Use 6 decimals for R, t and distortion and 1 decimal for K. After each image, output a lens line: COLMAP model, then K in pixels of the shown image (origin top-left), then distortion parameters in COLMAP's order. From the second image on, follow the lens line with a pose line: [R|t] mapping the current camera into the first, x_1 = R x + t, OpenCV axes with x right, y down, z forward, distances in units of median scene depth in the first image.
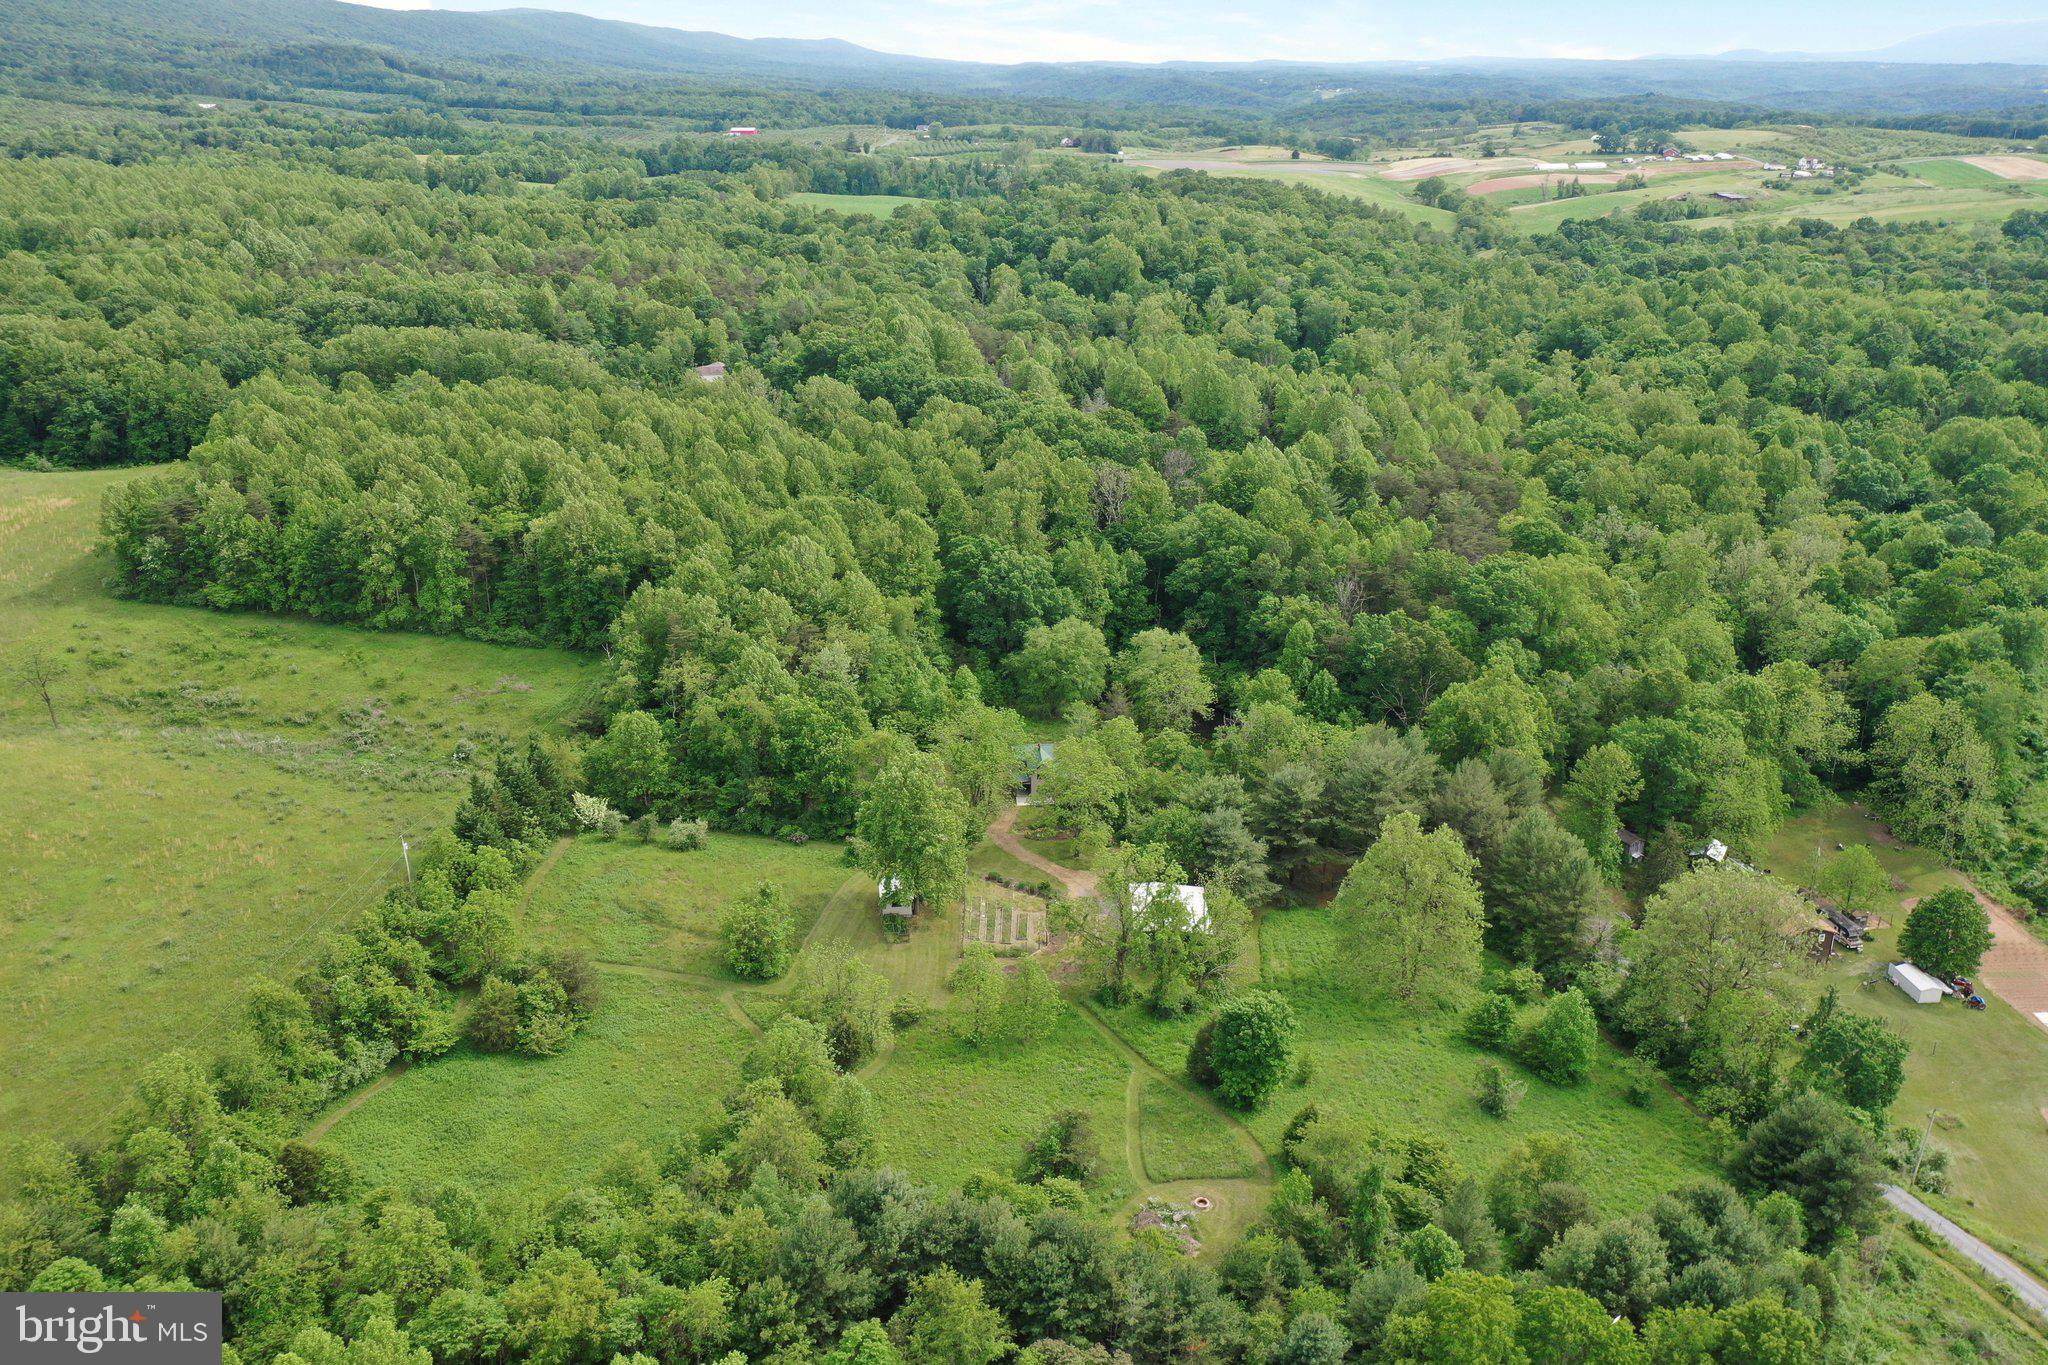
lens RADIAL K [[1629.4, 0, 1024.0], [0, 1629.4, 682.5], [0, 0, 1]] dist [-0.008177, 0.007388]
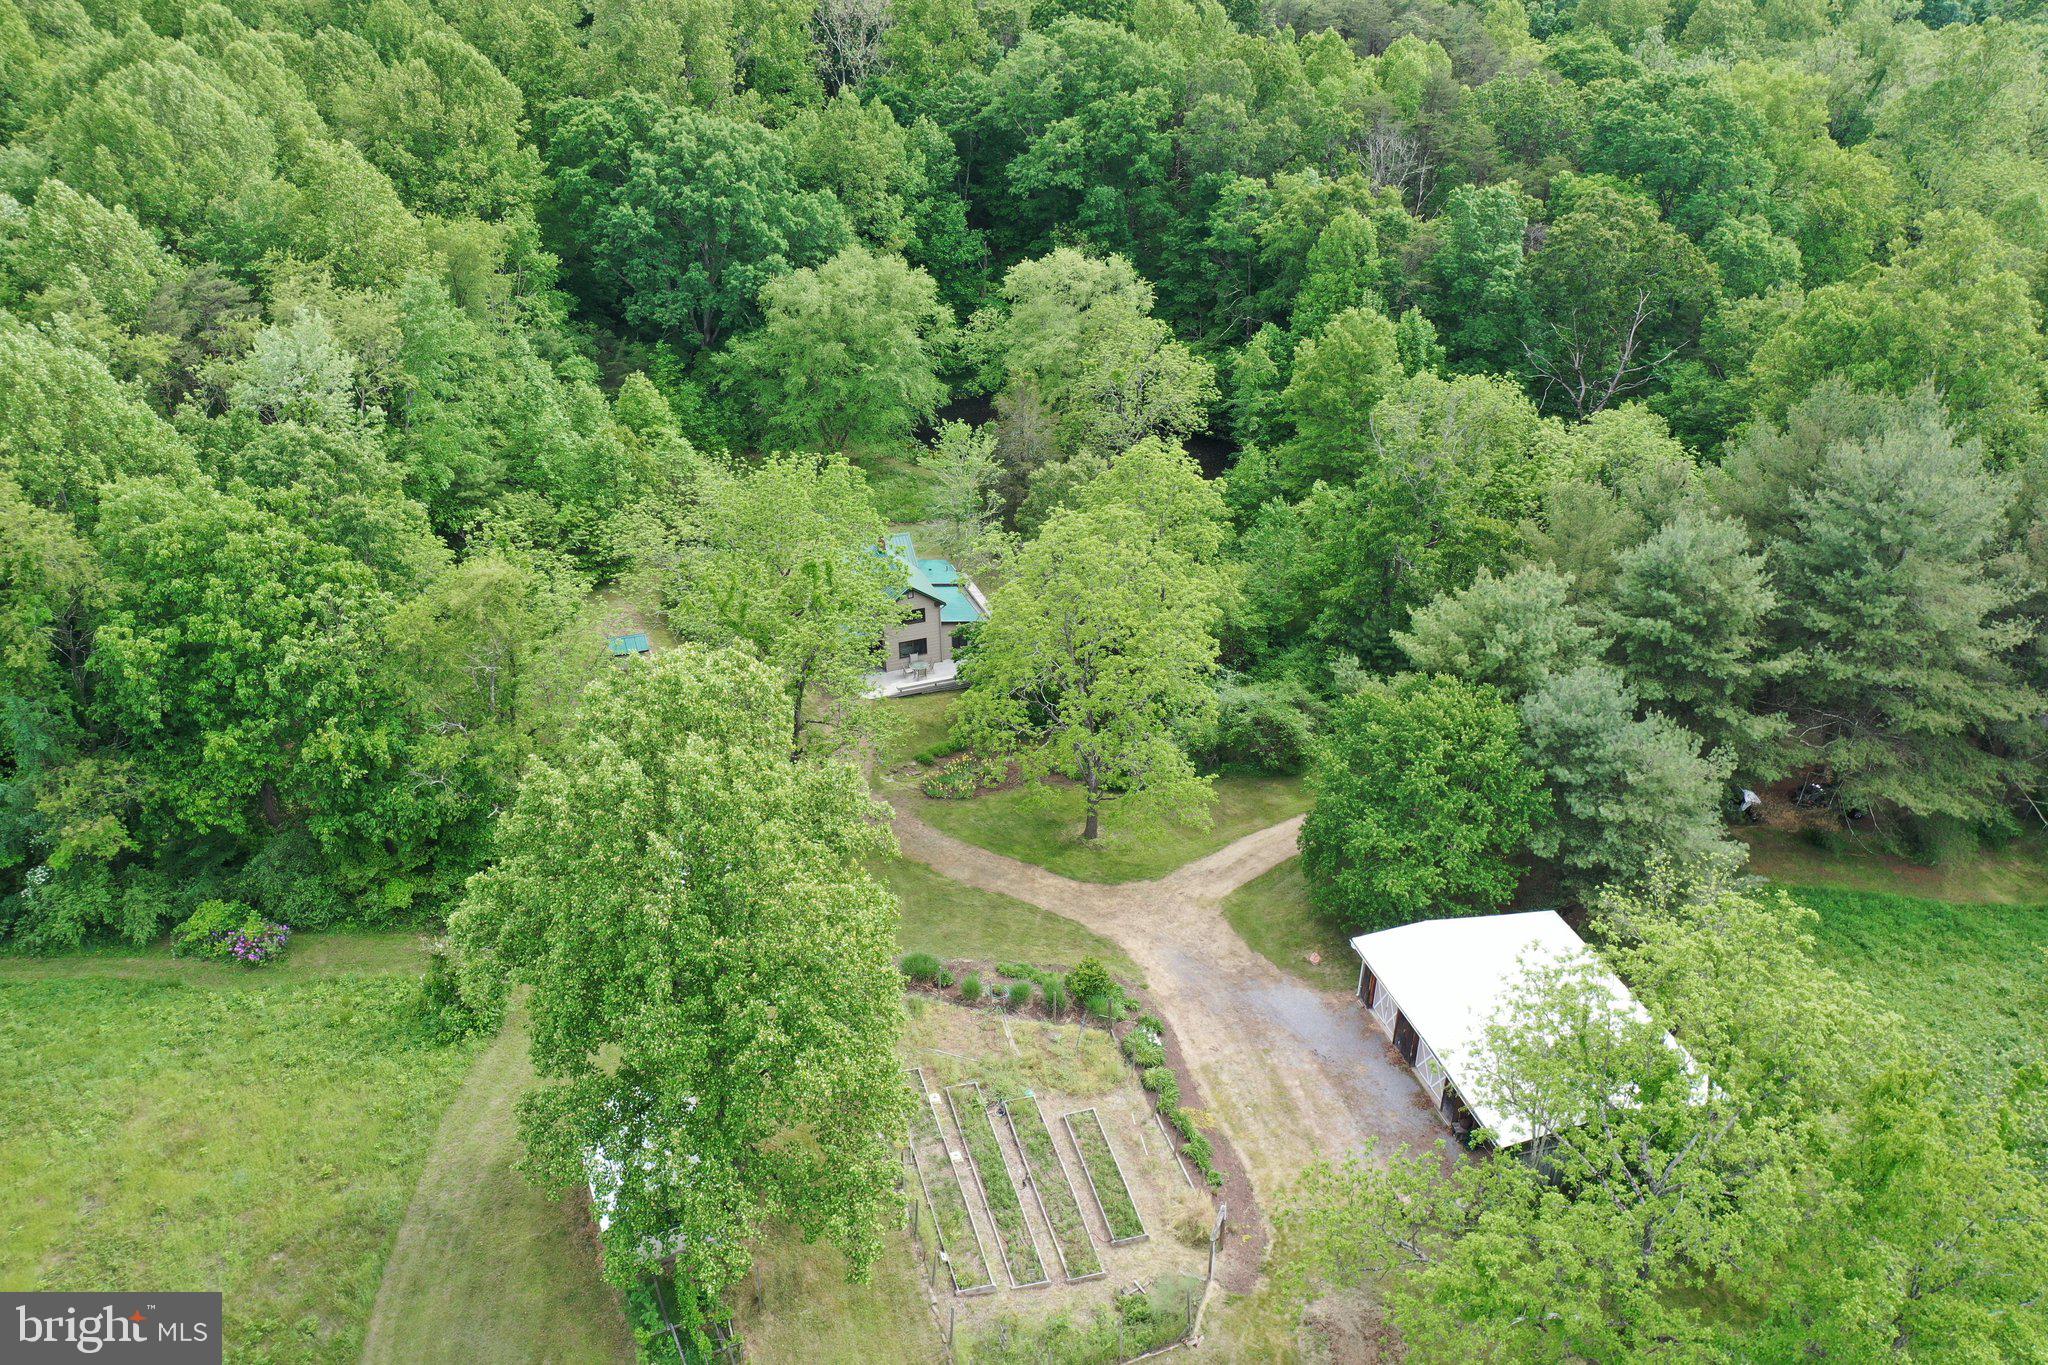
lens RADIAL K [[1629.4, 0, 1024.0], [0, 1629.4, 682.5], [0, 0, 1]] dist [-0.008177, 0.007388]
pose [[0.960242, -0.137157, 0.243155, -0.057101], [0.098764, 0.981563, 0.163644, 0.010225], [-0.261117, -0.133123, 0.956084, 0.573472]]
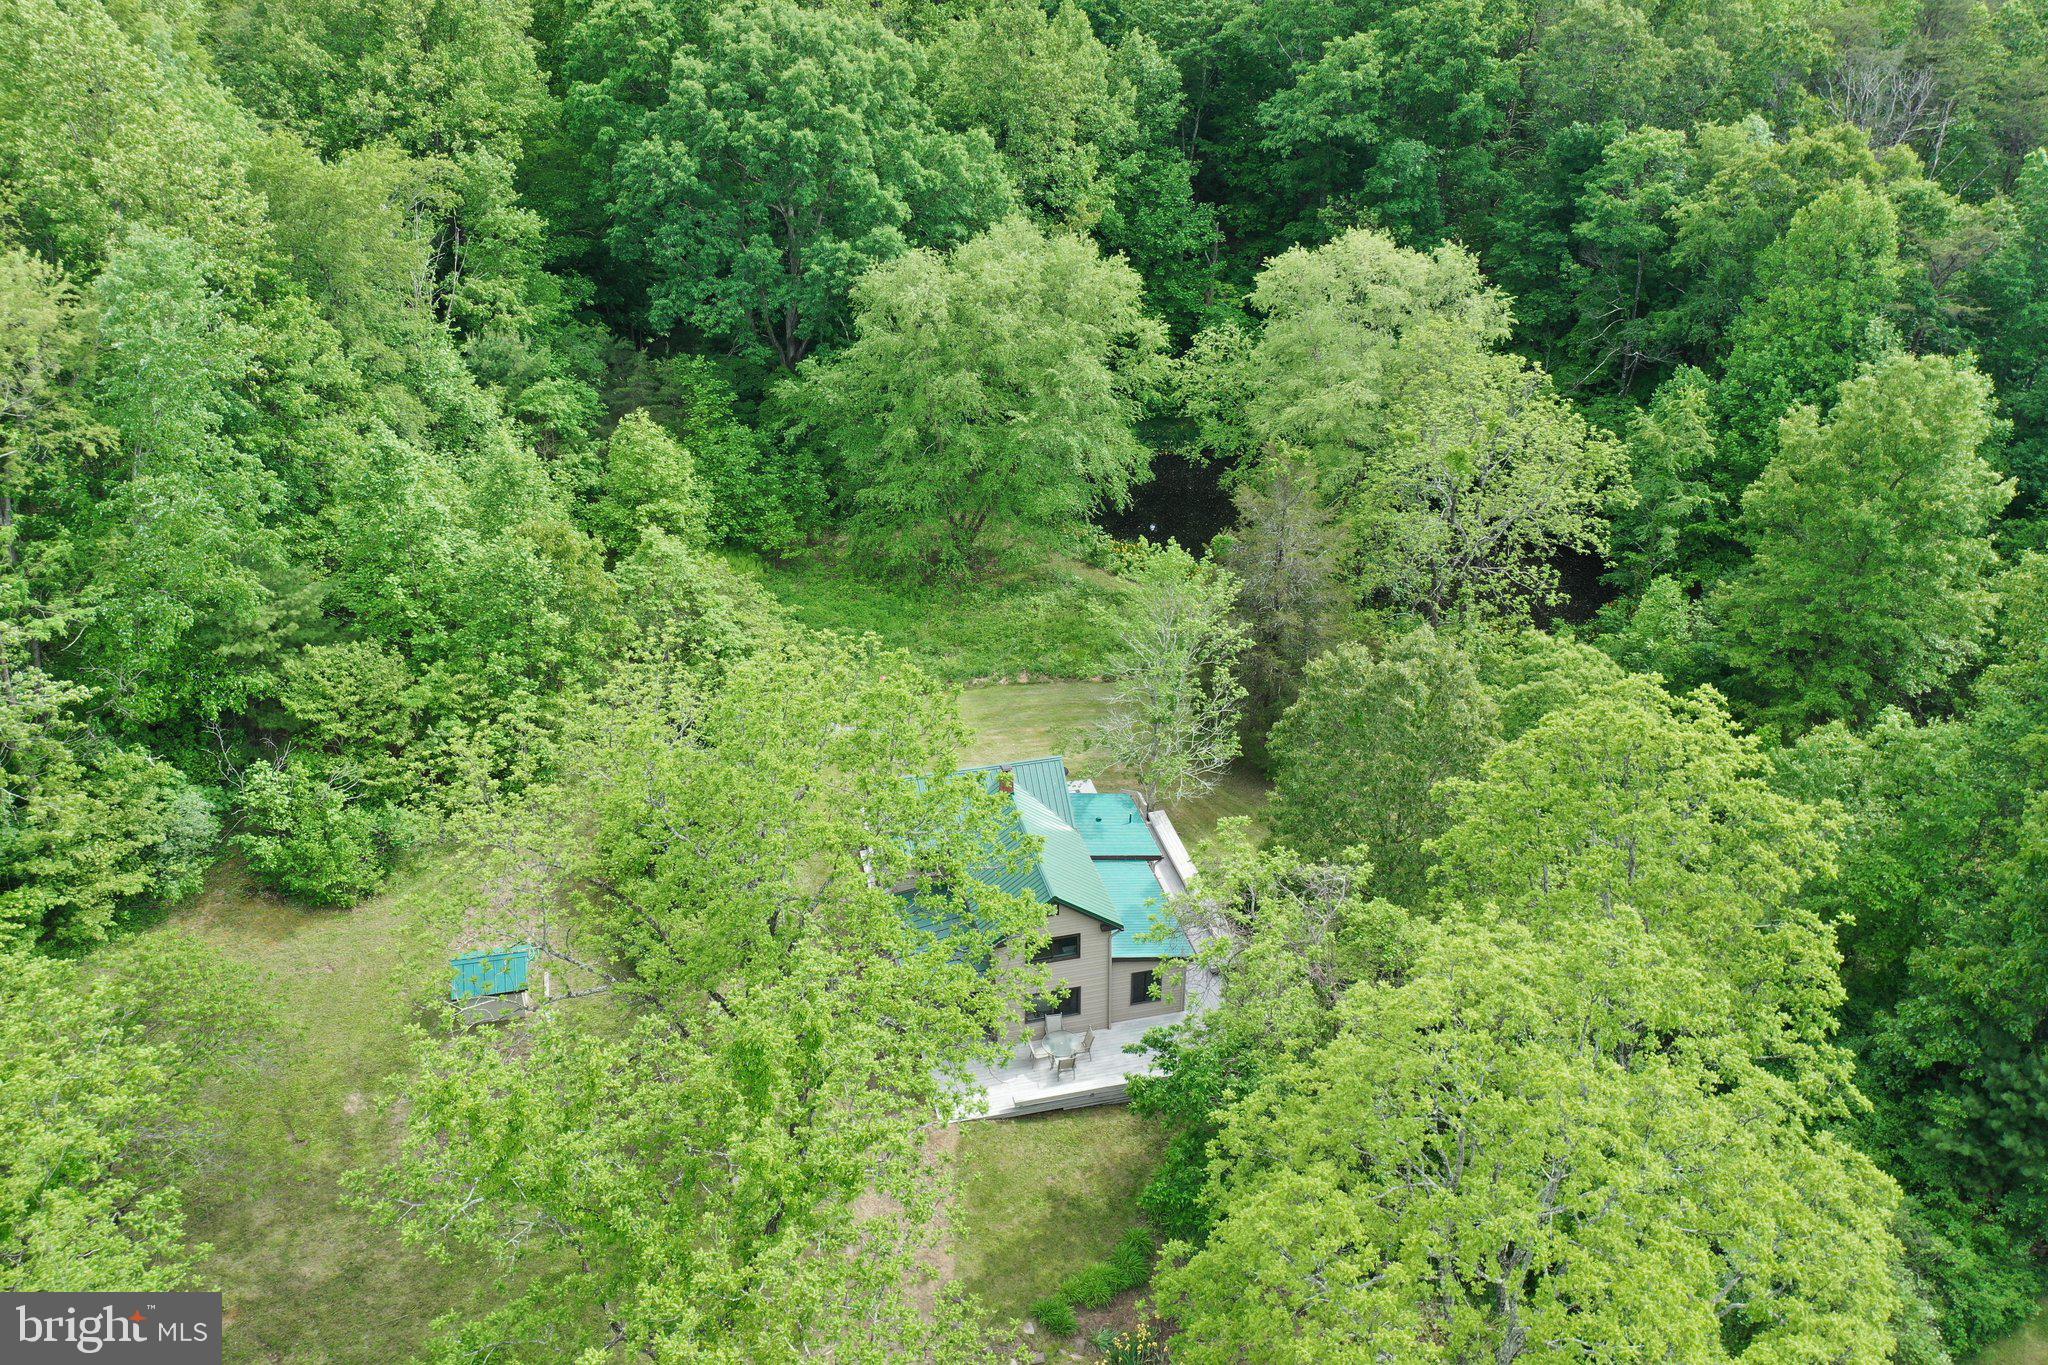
lens RADIAL K [[1629.4, 0, 1024.0], [0, 1629.4, 682.5], [0, 0, 1]] dist [-0.008177, 0.007388]
pose [[0.987541, -0.077854, 0.136755, -0.015141], [0.055993, 0.986012, 0.156987, -0.005497], [-0.147064, -0.147373, 0.978087, 0.763464]]
